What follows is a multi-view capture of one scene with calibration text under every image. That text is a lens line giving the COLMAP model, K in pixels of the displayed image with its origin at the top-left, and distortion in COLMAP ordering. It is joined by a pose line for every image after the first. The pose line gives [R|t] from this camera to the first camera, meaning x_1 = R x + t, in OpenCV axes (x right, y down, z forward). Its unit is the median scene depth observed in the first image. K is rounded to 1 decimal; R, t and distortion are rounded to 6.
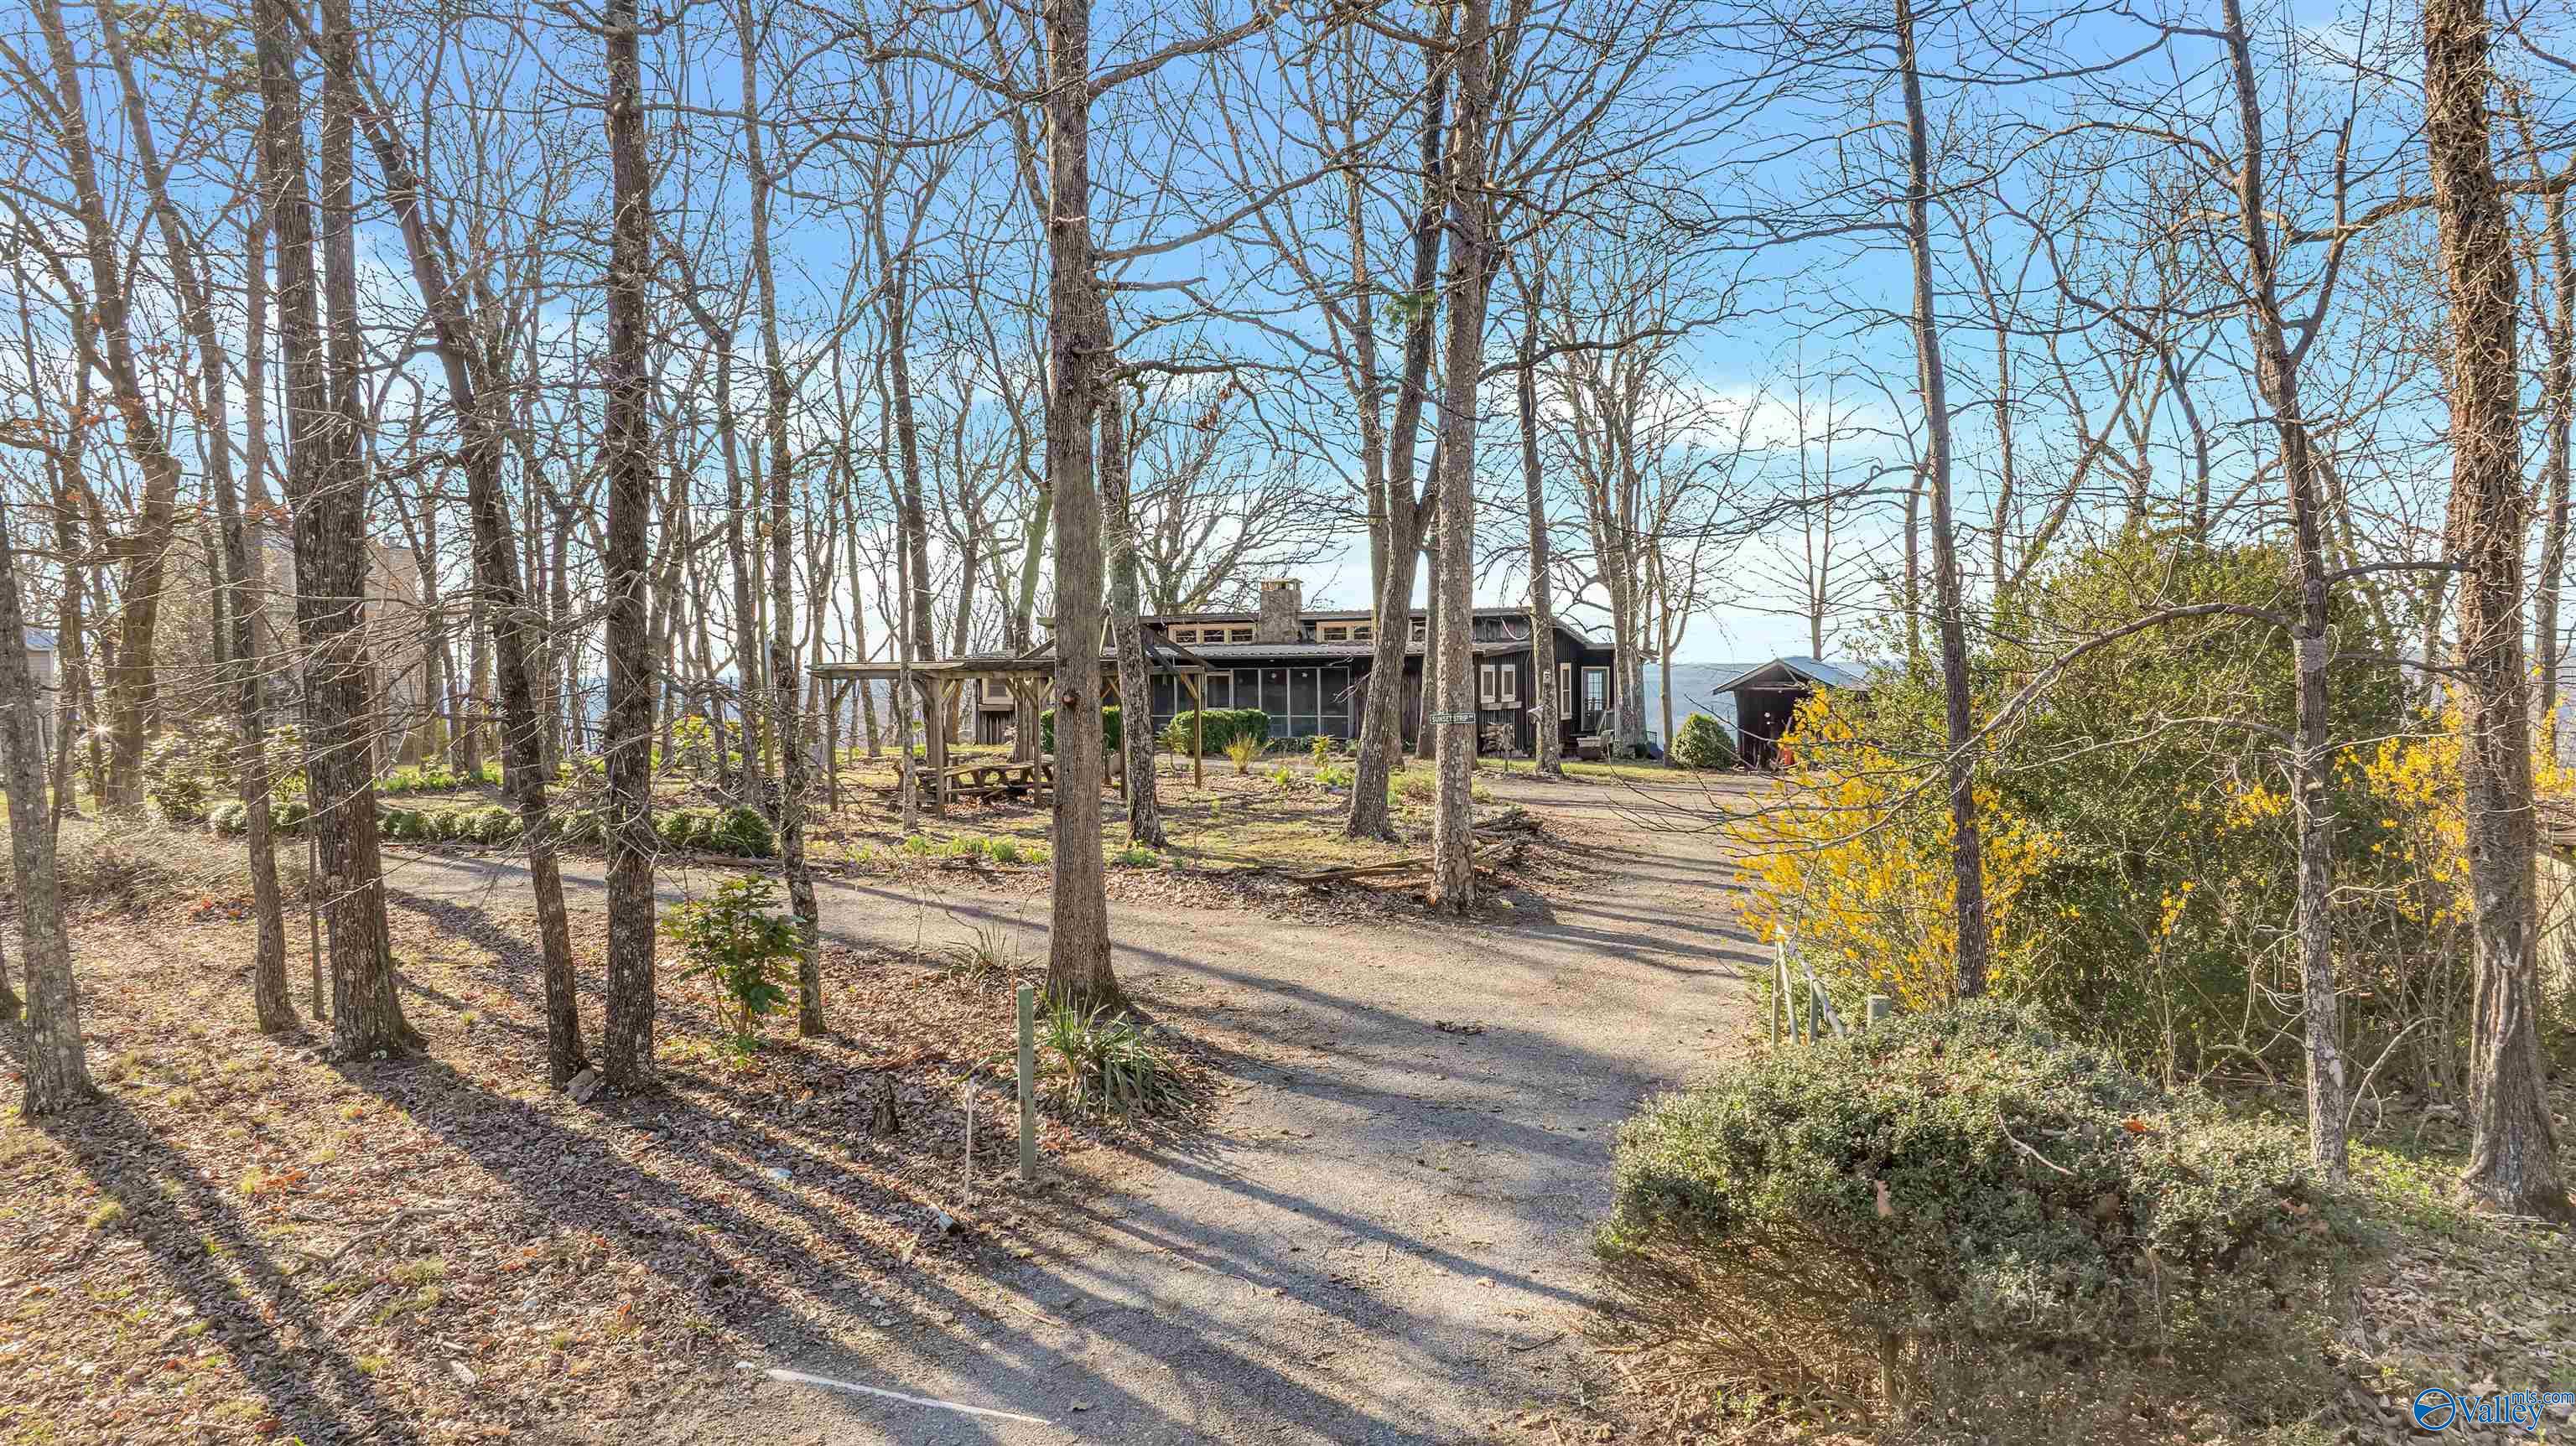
lens RADIAL K [[1826.7, 0, 1268.7], [0, 1826.7, 719.2], [0, 0, 1]] dist [-0.037234, 0.035801]
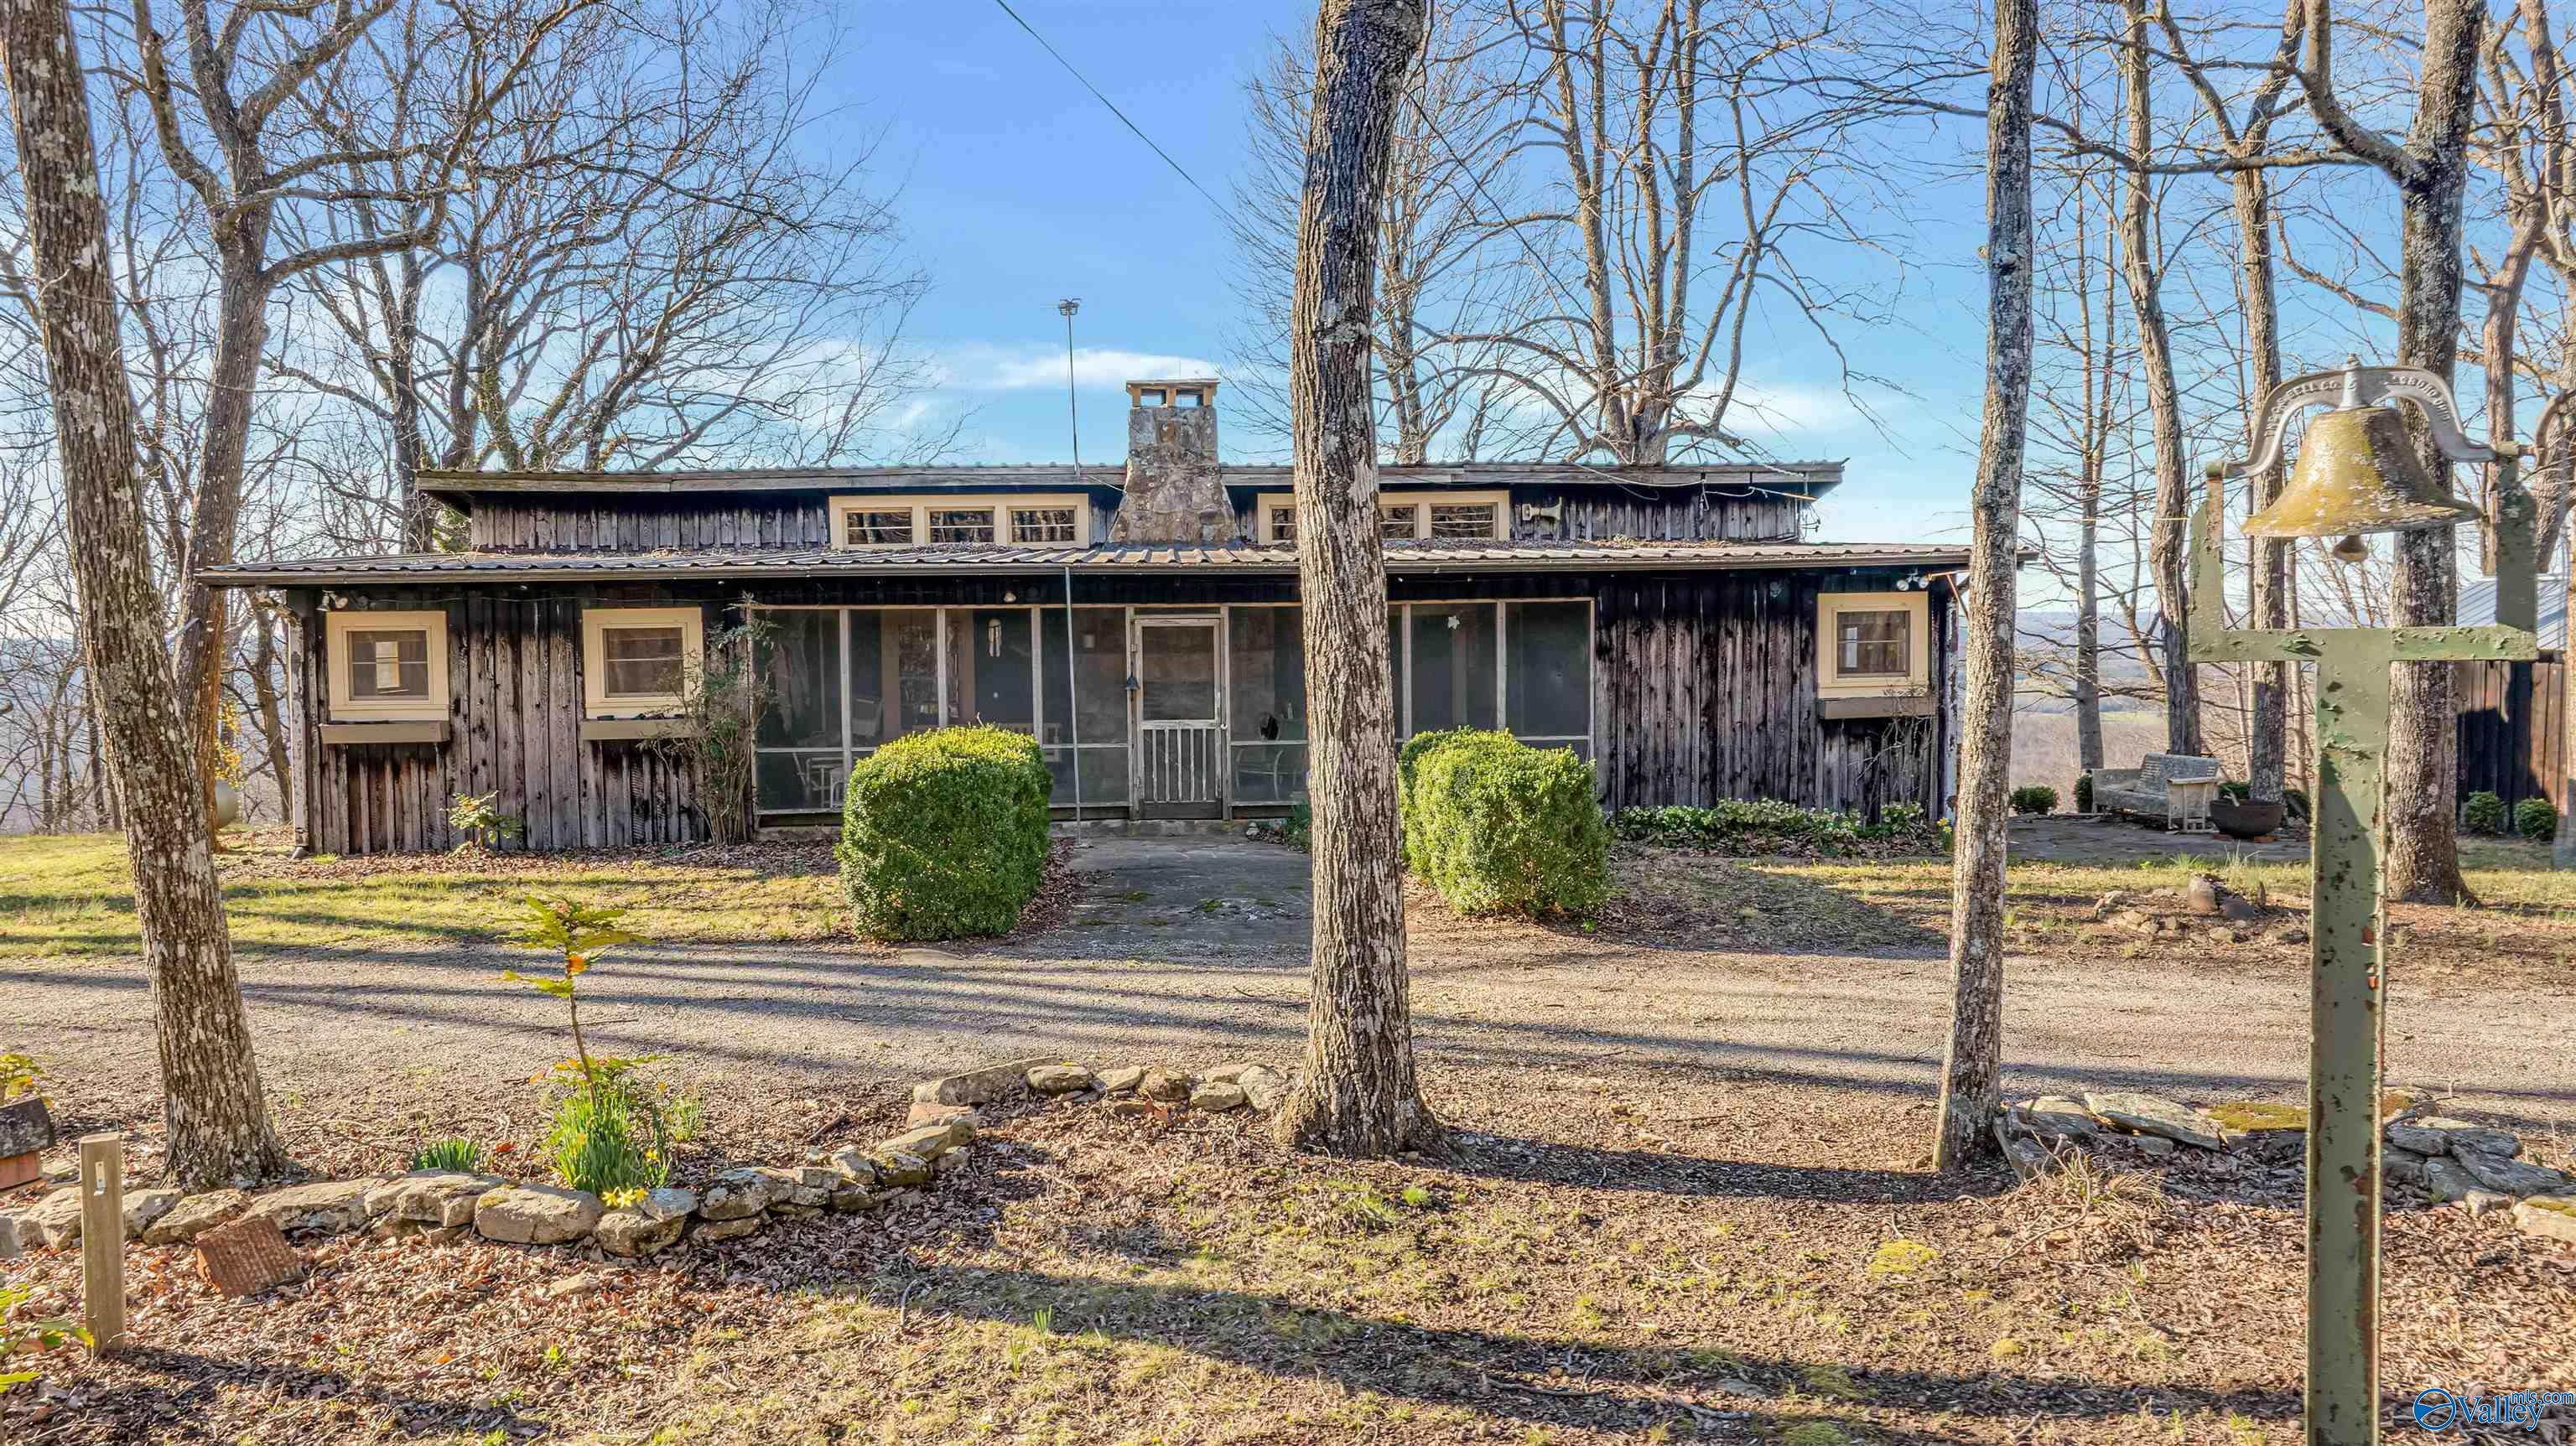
lens RADIAL K [[1826.7, 0, 1295.0], [0, 1826.7, 714.1], [0, 0, 1]] dist [-0.037234, 0.035801]
pose [[0.870217, -0.025738, 0.491997, -0.169355], [0.017938, 0.999628, 0.020567, -0.013451], [-0.492343, -0.009072, 0.870354, 0.666193]]
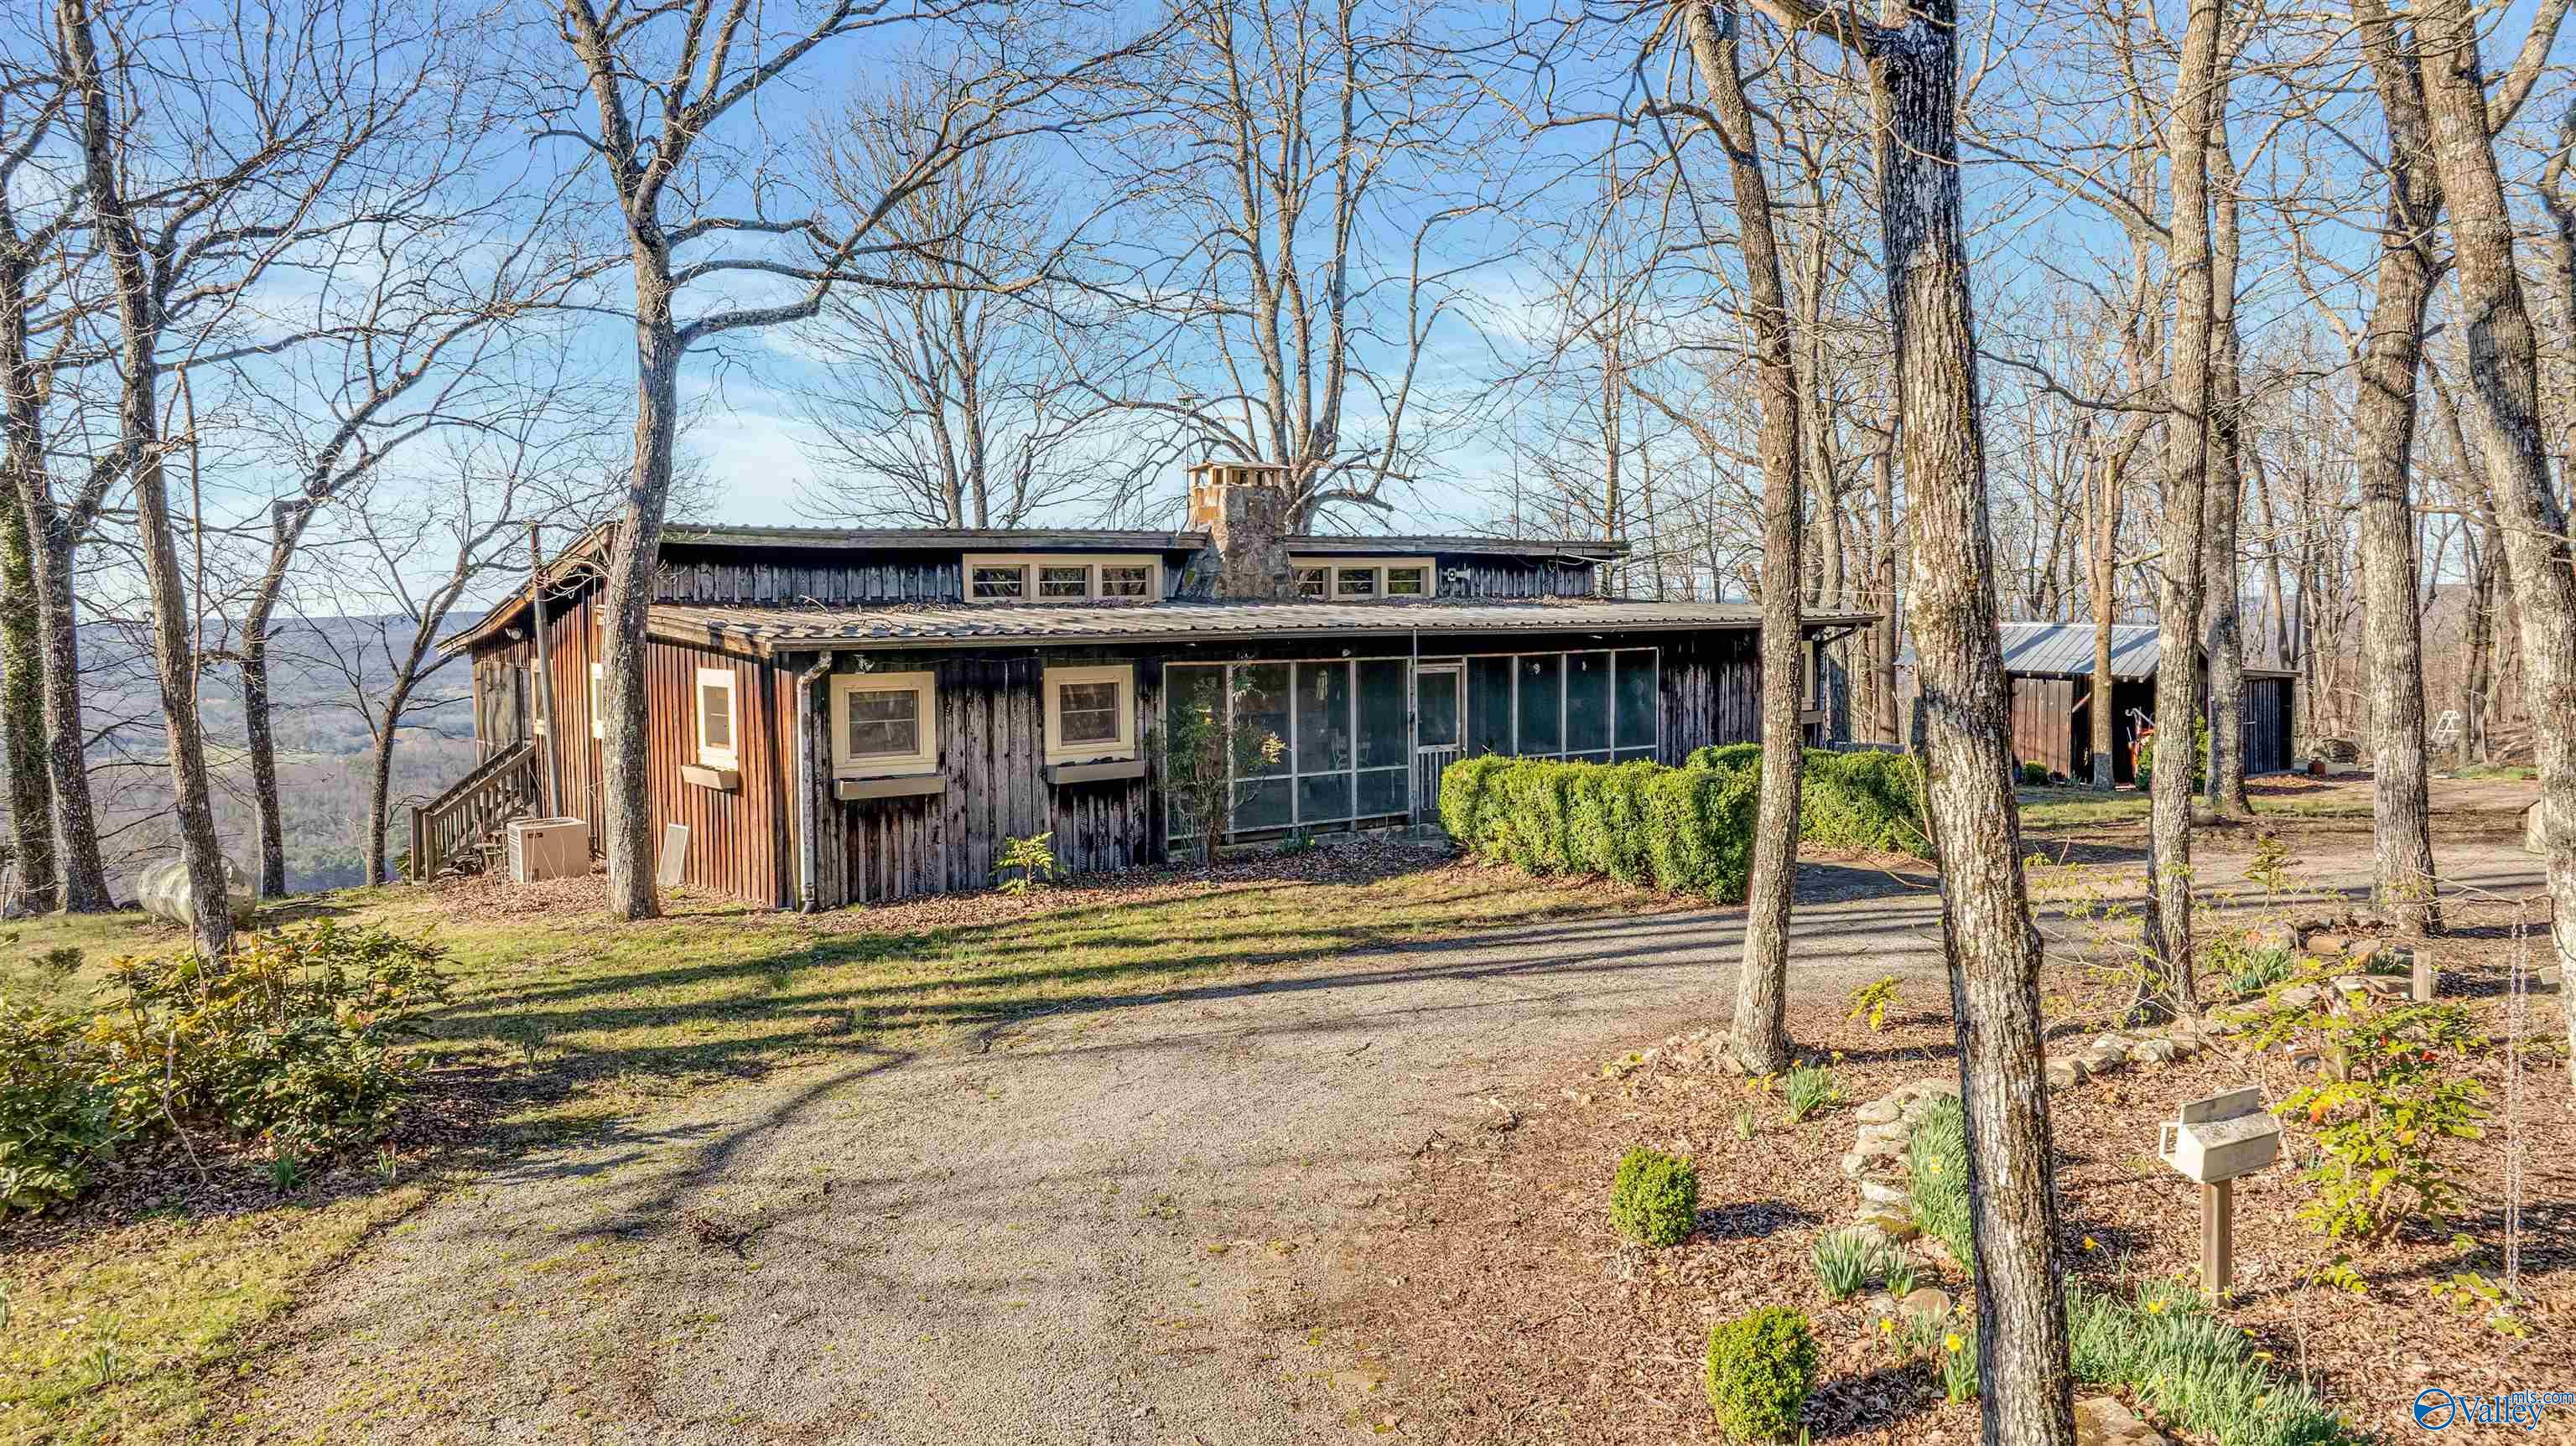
lens RADIAL K [[1802.0, 0, 1291.9], [0, 1802.0, 728.0], [0, 0, 1]] dist [-0.005617, -0.000473]
pose [[0.458216, -0.054671, 0.887158, -0.413284], [0.034125, 0.998453, 0.043905, -0.029540], [-0.888185, 0.010156, 0.459373, 0.798545]]
